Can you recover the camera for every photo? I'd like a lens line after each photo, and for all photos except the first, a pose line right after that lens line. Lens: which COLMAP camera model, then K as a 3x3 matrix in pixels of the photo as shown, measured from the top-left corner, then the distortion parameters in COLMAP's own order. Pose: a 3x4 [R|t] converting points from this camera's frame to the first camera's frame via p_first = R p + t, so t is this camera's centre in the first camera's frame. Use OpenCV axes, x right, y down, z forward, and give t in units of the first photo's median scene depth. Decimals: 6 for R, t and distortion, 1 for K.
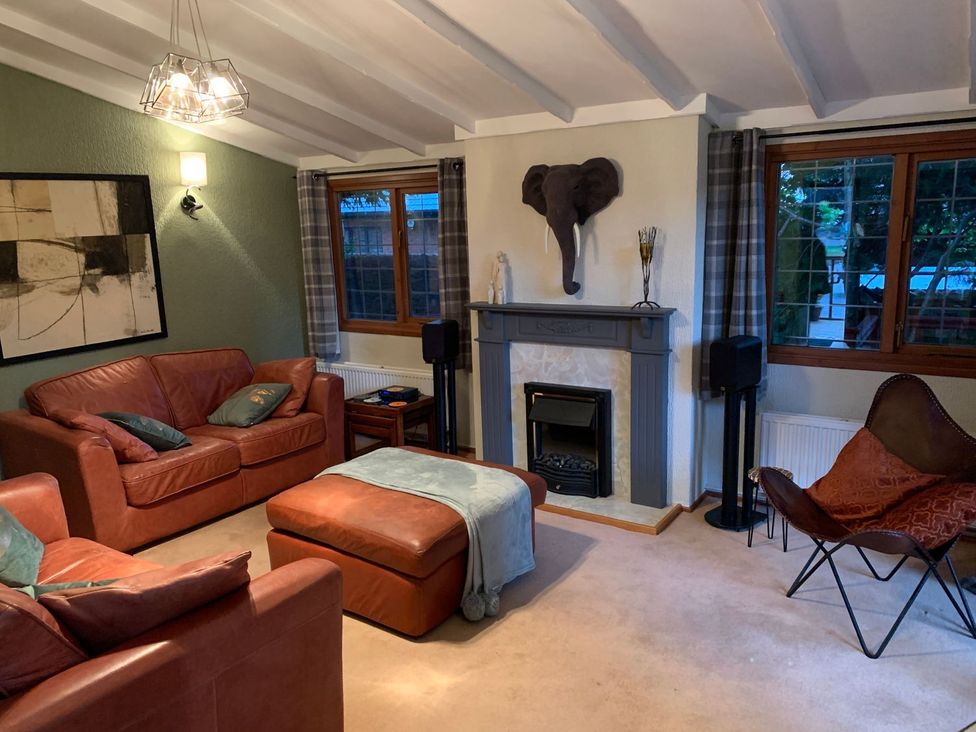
lens RADIAL K [[745.5, 0, 488.2], [0, 745.5, 369.3], [0, 0, 1]] dist [0.041082, -0.024434]
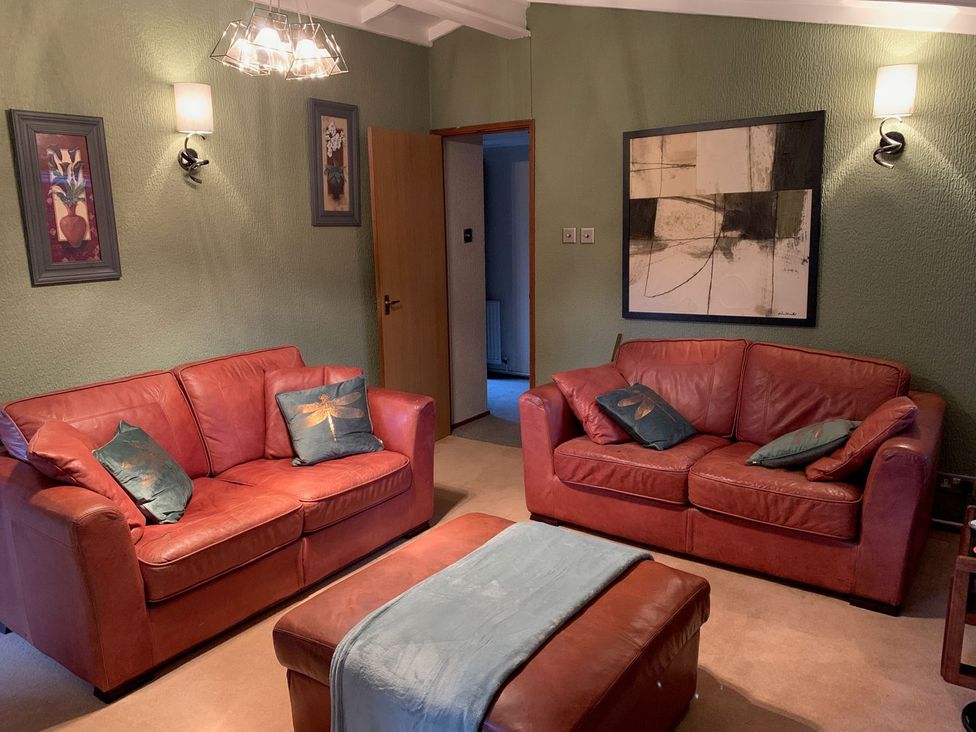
lens RADIAL K [[745.5, 0, 487.7], [0, 745.5, 360.8], [0, 0, 1]] dist [0.041082, -0.024434]
pose [[-0.025508, 0.219831, -0.975204, 0.358249], [-0.178340, 0.958872, 0.220815, -0.130168], [0.983638, 0.179550, 0.014745, 0.735969]]
